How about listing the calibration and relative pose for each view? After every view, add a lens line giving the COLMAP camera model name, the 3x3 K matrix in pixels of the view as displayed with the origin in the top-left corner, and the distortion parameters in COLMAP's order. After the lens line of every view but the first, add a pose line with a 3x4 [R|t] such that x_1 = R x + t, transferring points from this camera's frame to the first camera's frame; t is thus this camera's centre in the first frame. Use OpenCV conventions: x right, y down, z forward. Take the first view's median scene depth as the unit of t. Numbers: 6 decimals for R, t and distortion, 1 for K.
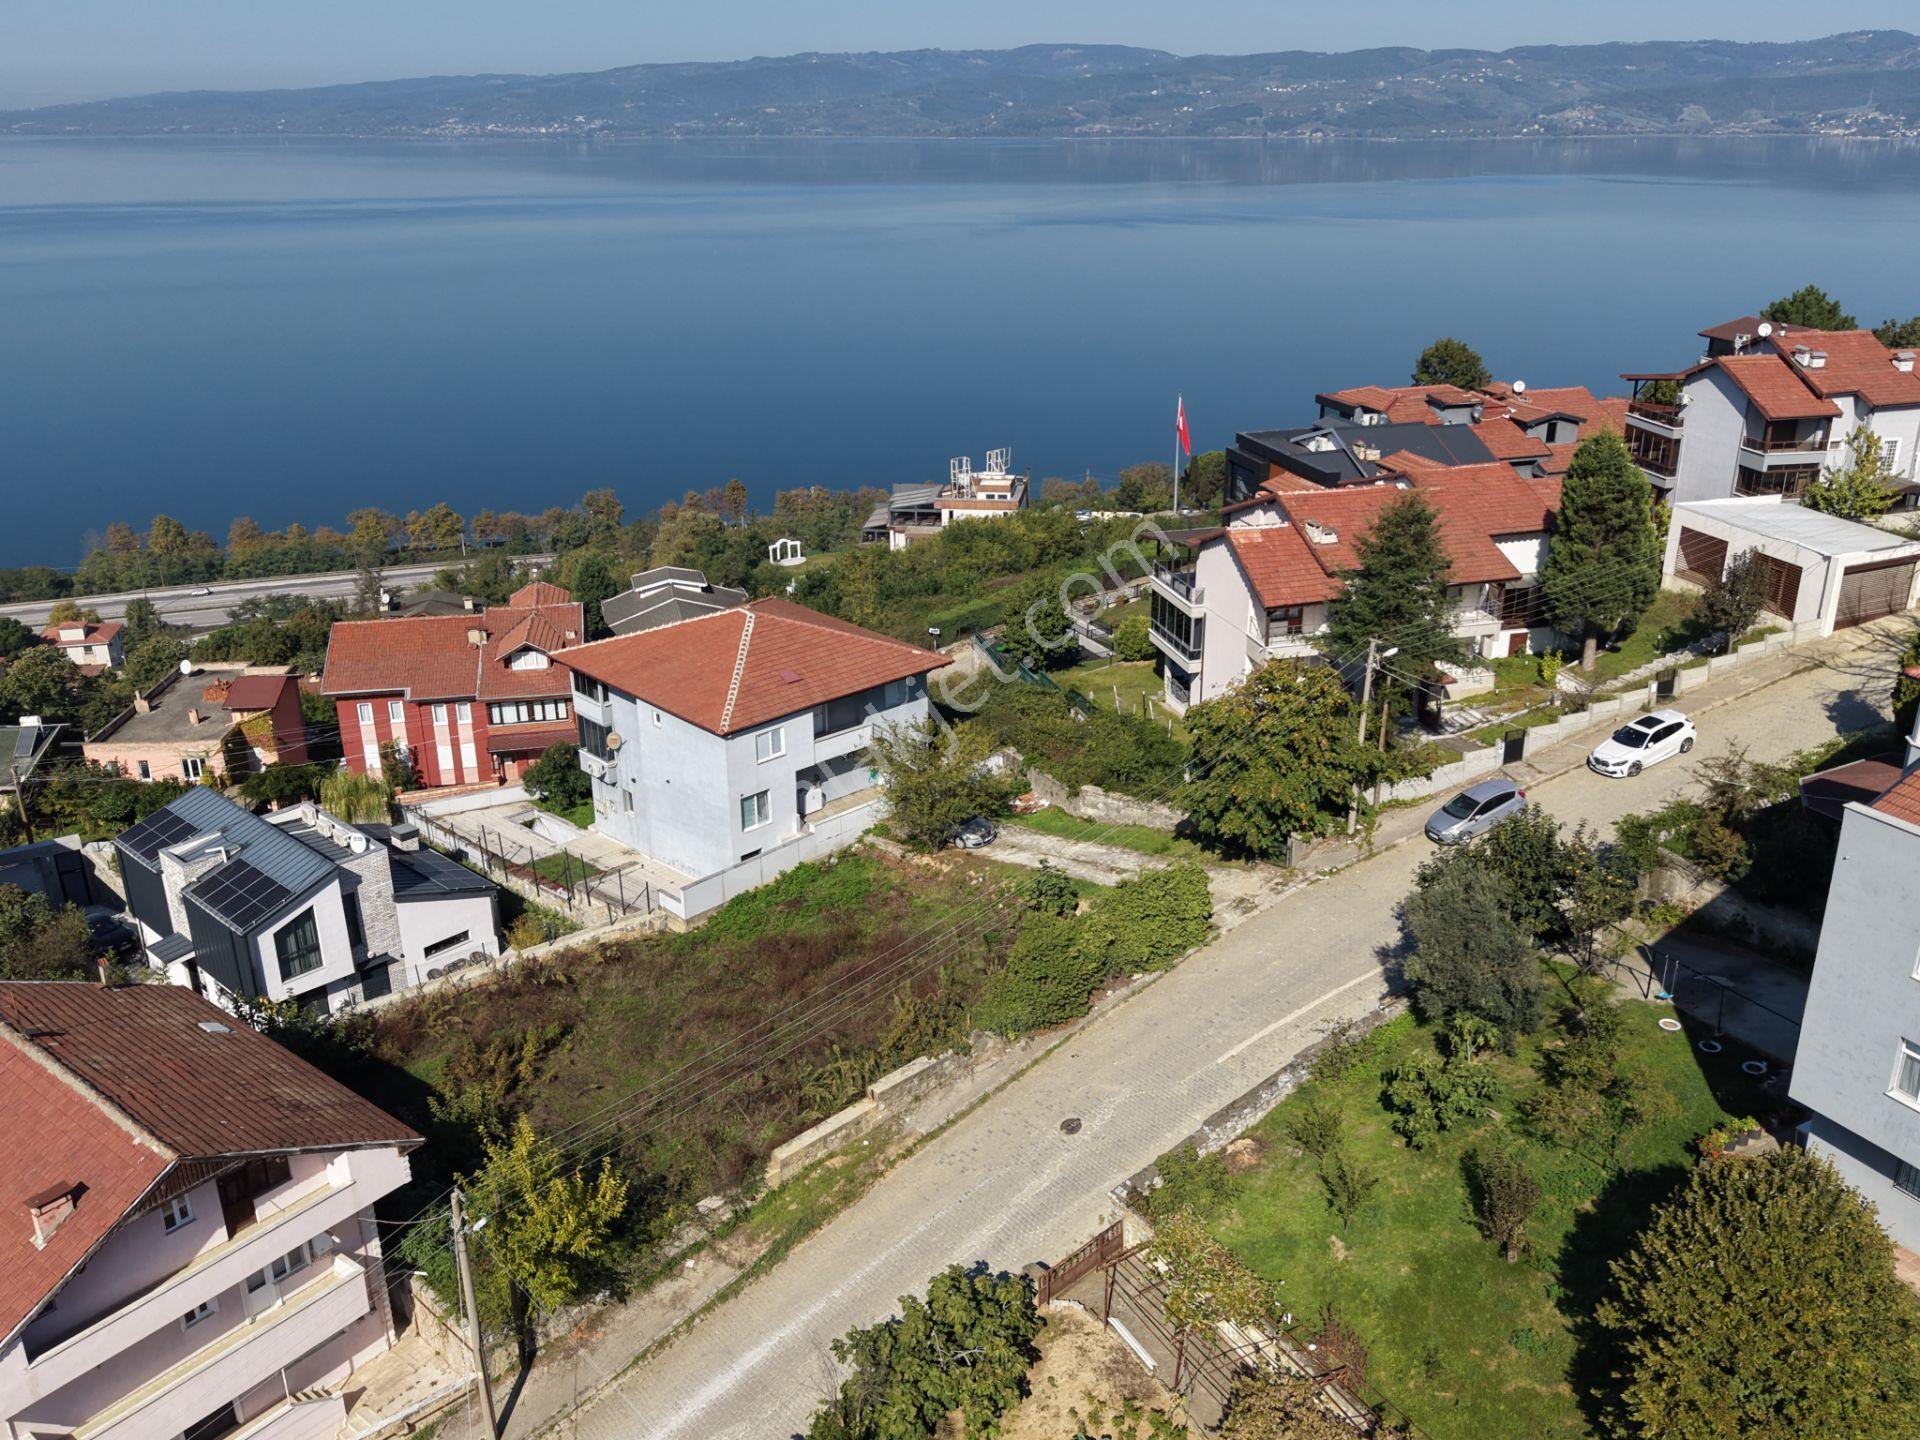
lens RADIAL K [[1562.2, 0, 960.0], [0, 1562.2, 720.0], [0, 0, 1]] dist [0.117936, -0.277590]
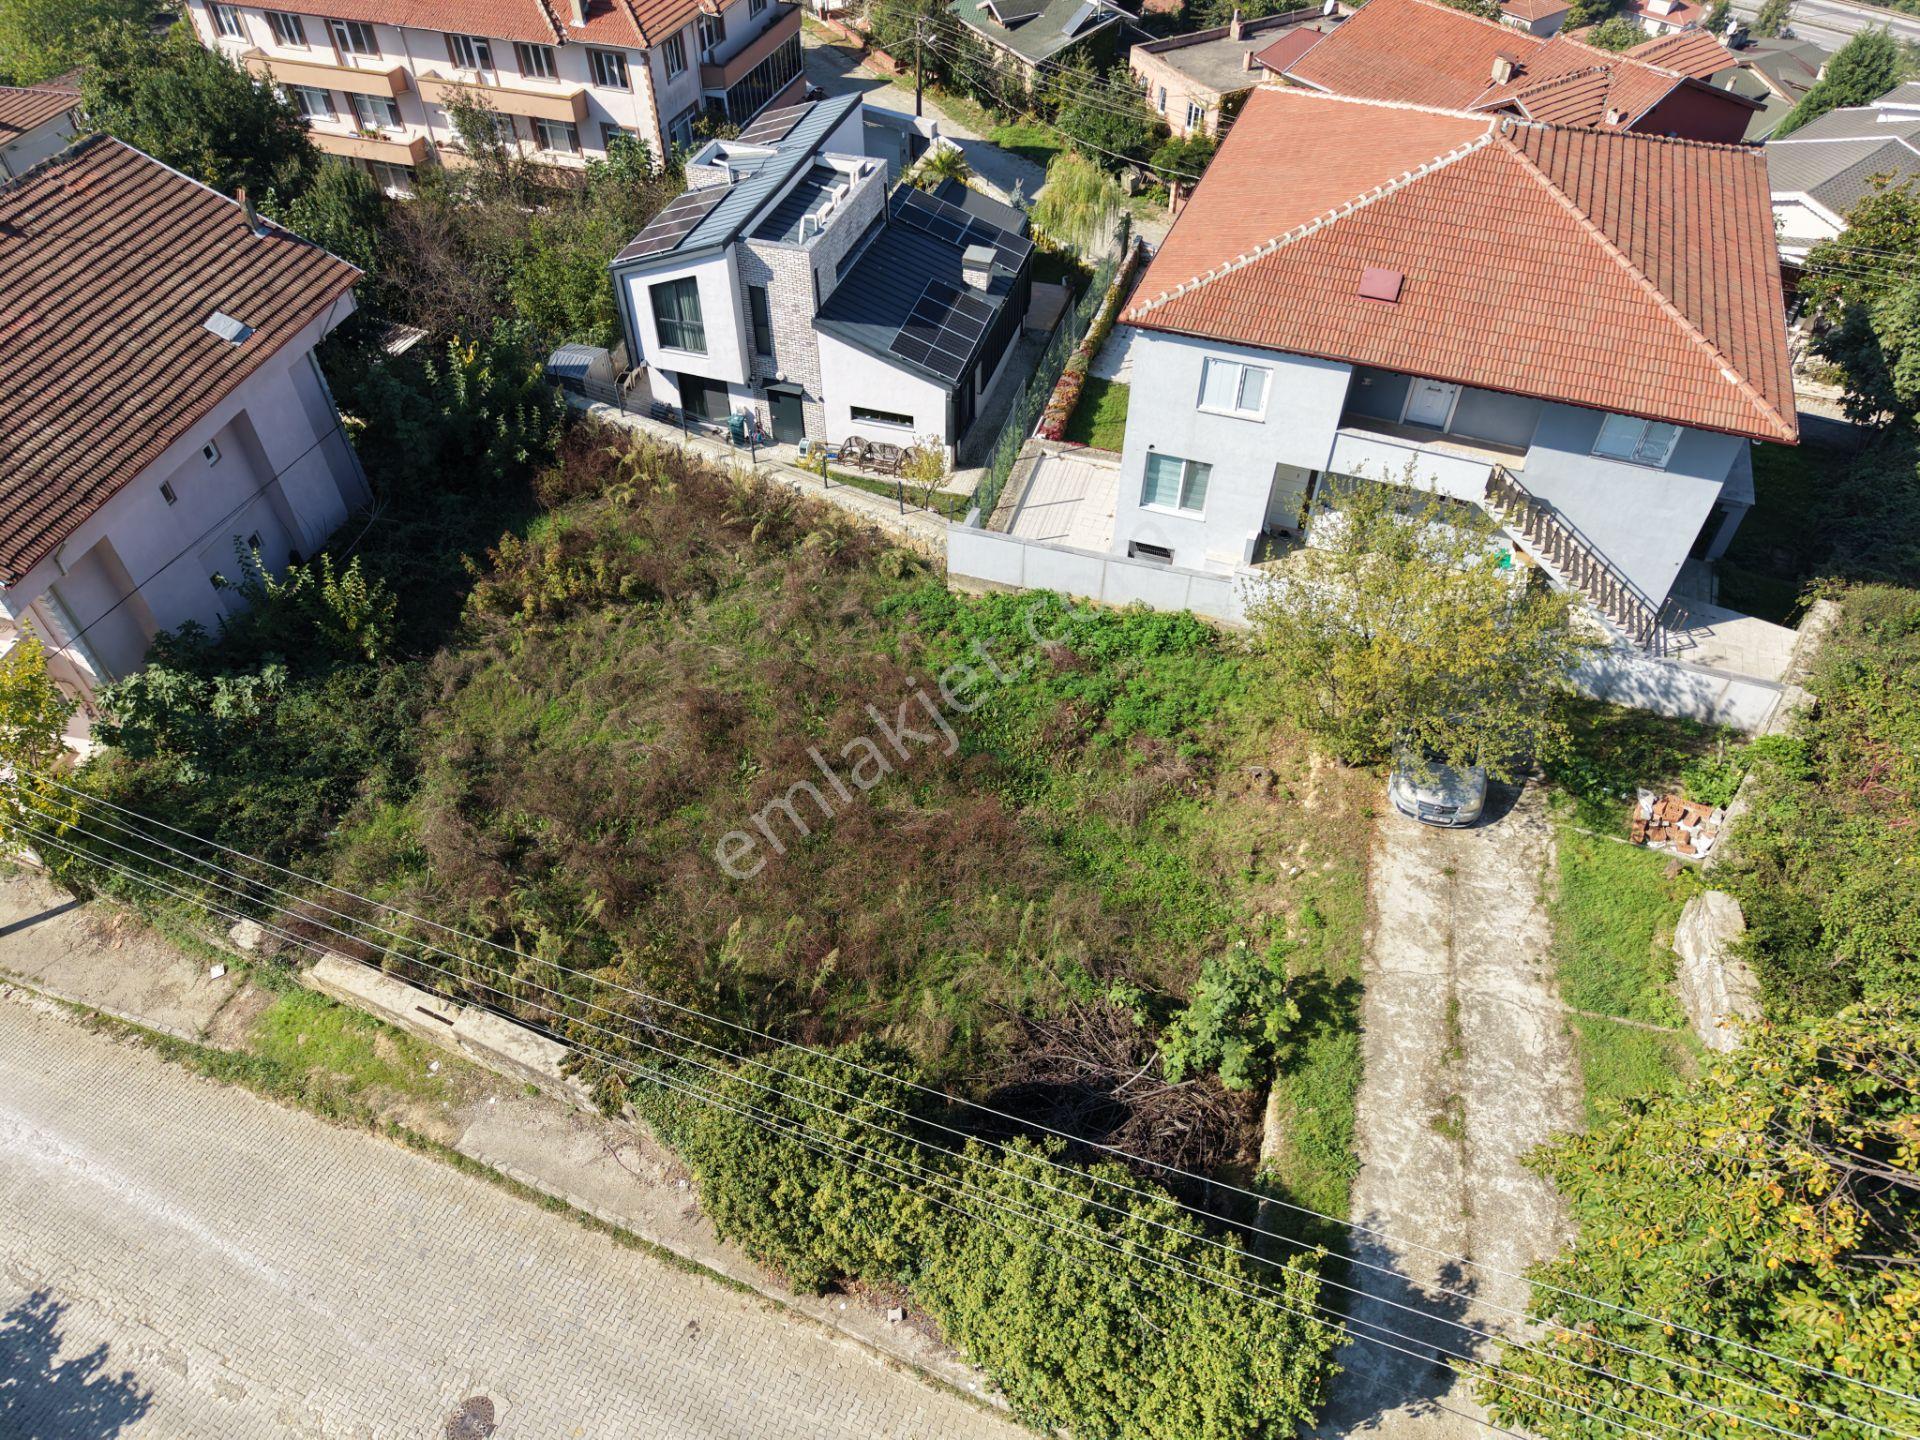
lens RADIAL K [[1285.3, 0, 960.0], [0, 1285.3, 720.0], [0, 0, 1]] dist [0.021504, -0.021286]
pose [[0.436832, 0.652957, -0.618729, 0.183856], [-0.330767, 0.756232, 0.564541, -0.118848], [0.836523, -0.041955, 0.546323, 0.741188]]
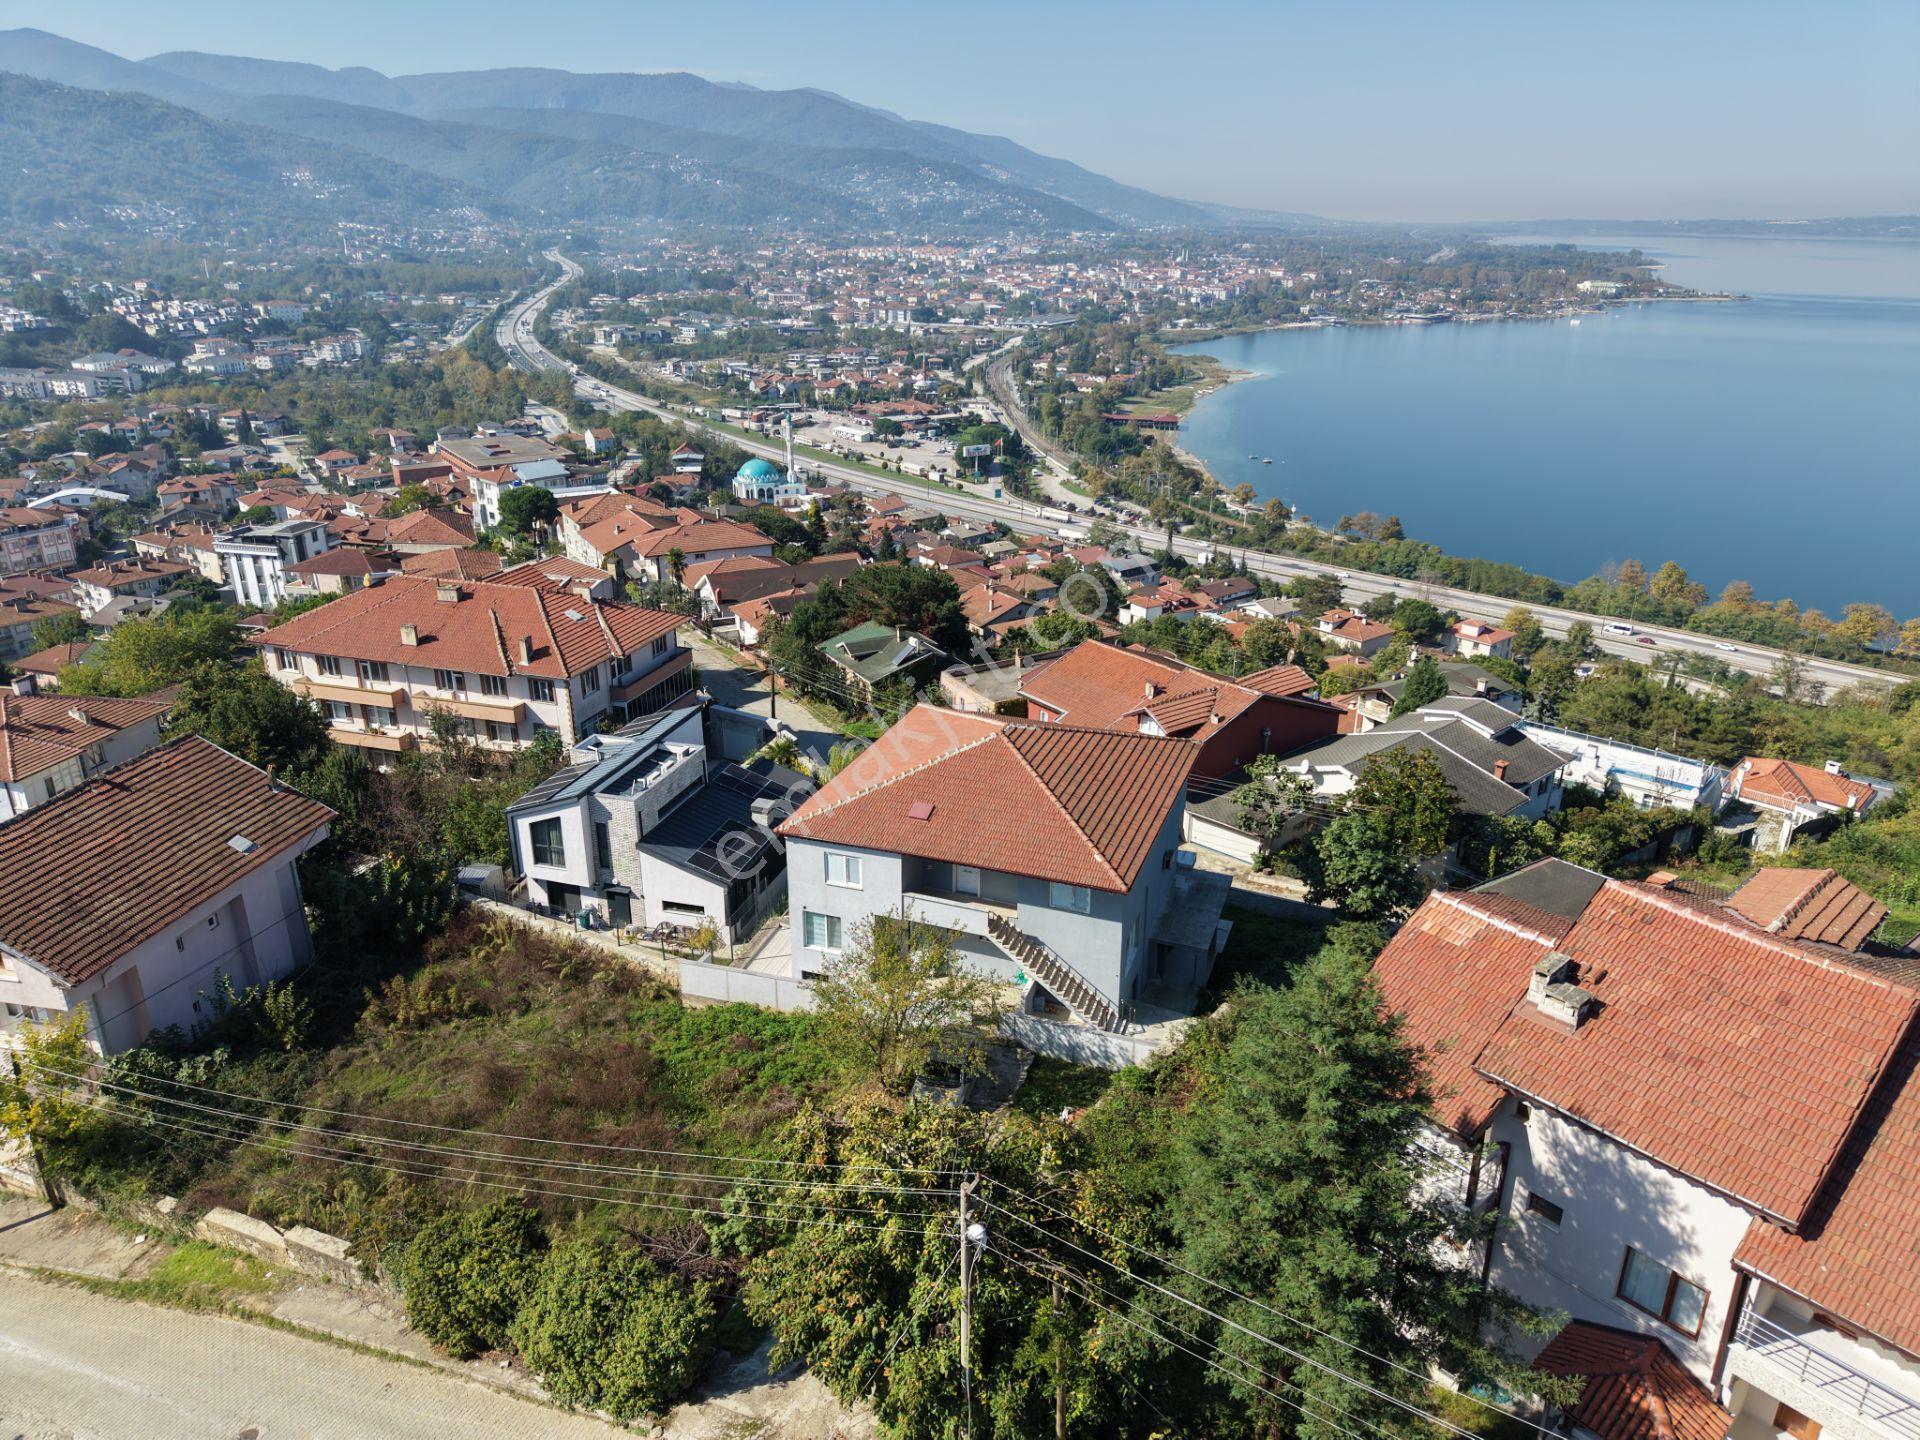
lens RADIAL K [[1285.3, 0, 960.0], [0, 1285.3, 720.0], [0, 0, 1]] dist [0.021504, -0.021286]
pose [[0.445524, 0.335300, -0.830110, 0.497950], [-0.331201, 0.923163, 0.195129, -0.235777], [0.831754, 0.187999, 0.522343, 0.720470]]
